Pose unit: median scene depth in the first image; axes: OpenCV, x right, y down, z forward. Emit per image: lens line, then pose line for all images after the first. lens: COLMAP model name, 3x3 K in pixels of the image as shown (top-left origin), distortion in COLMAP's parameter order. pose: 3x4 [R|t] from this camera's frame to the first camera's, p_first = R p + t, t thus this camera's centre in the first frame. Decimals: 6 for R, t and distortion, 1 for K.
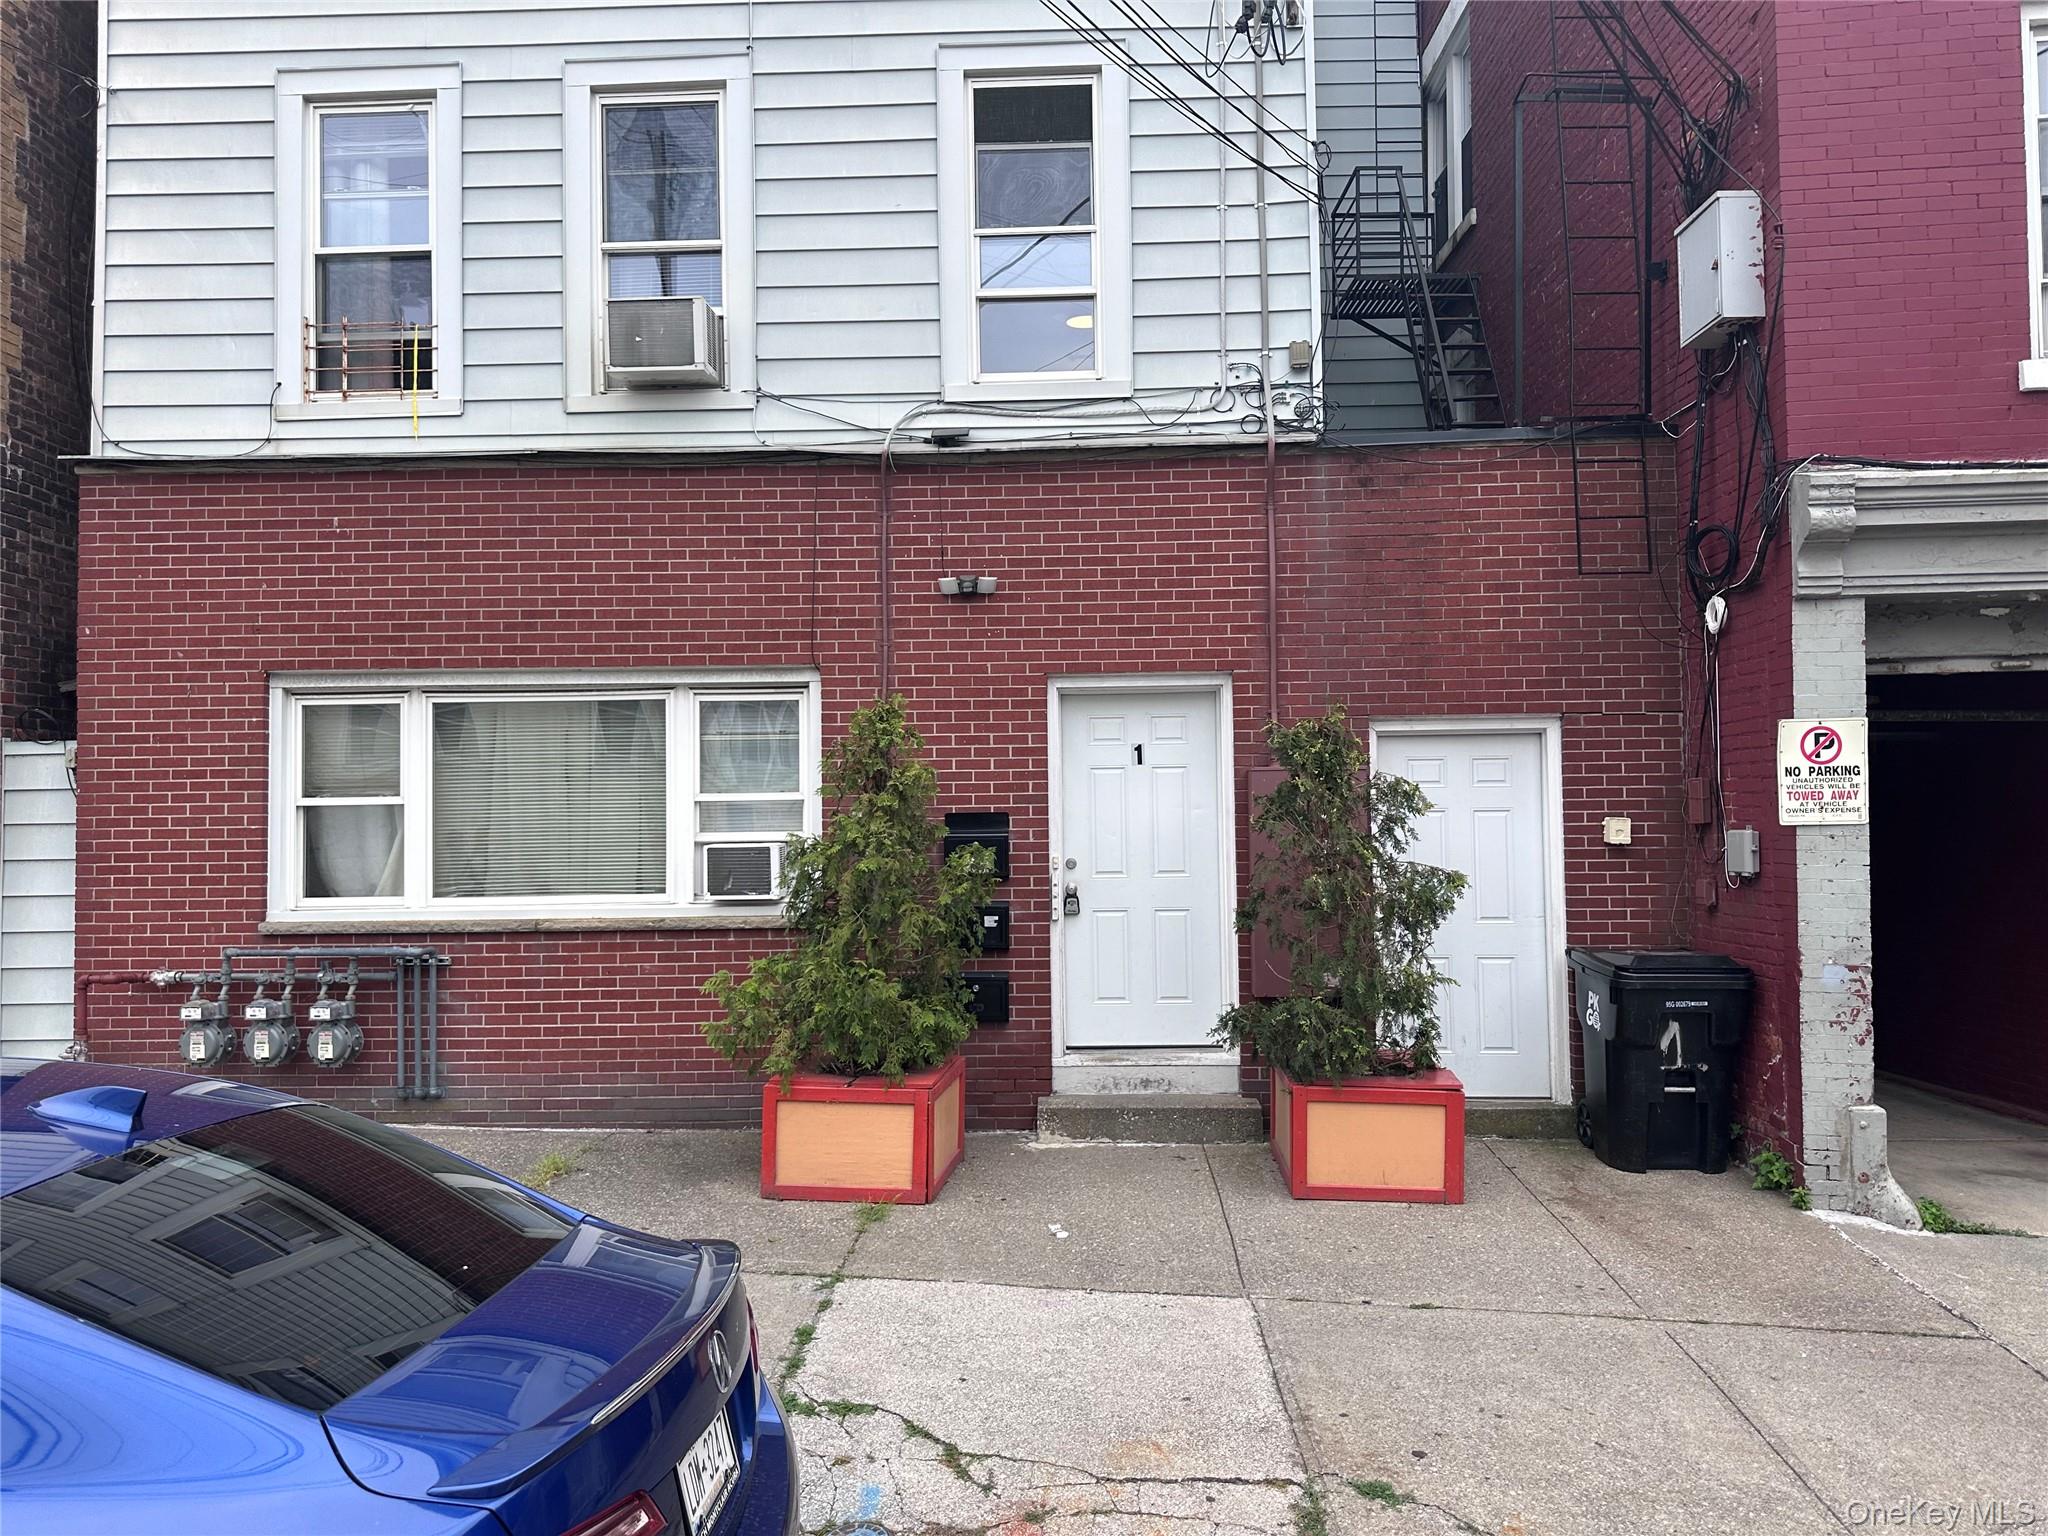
lens RADIAL K [[1415.9, 0, 1055.4], [0, 1415.9, 762.0], [0, 0, 1]] dist [-0.006138, -0.003105]
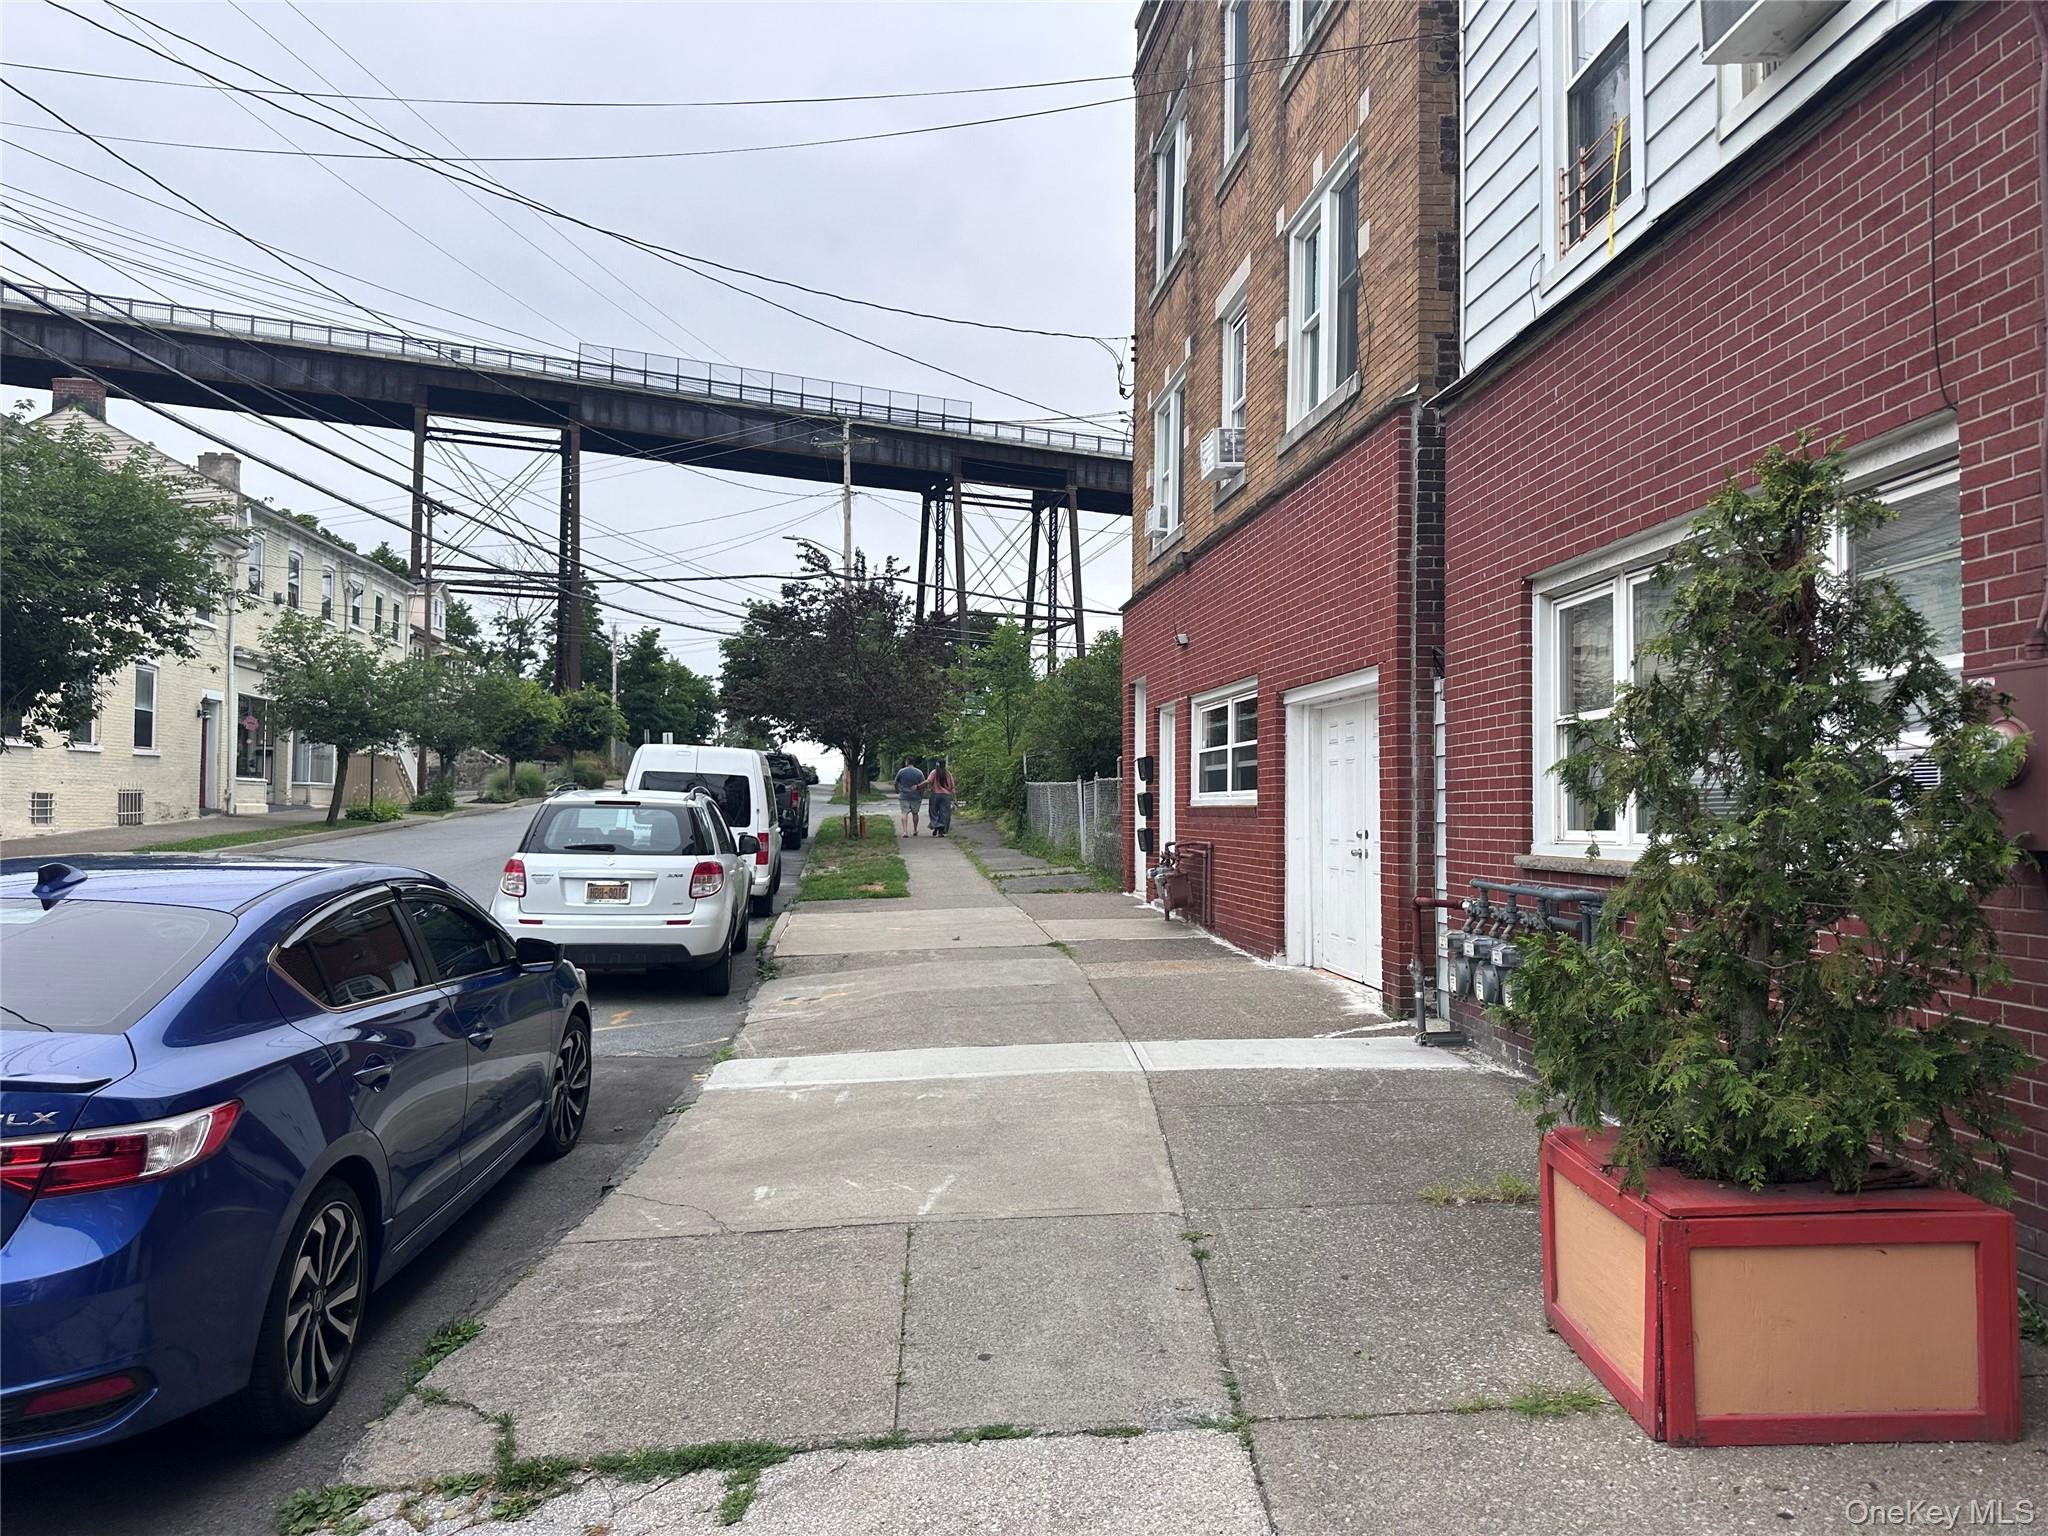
lens RADIAL K [[1415.9, 0, 1055.4], [0, 1415.9, 762.0], [0, 0, 1]] dist [-0.006138, -0.003105]
pose [[0.111228, -0.022959, -0.993530, 0.309652], [0.026240, 0.999452, -0.020158, 0.064639], [0.993448, -0.023828, 0.111770, 0.603509]]
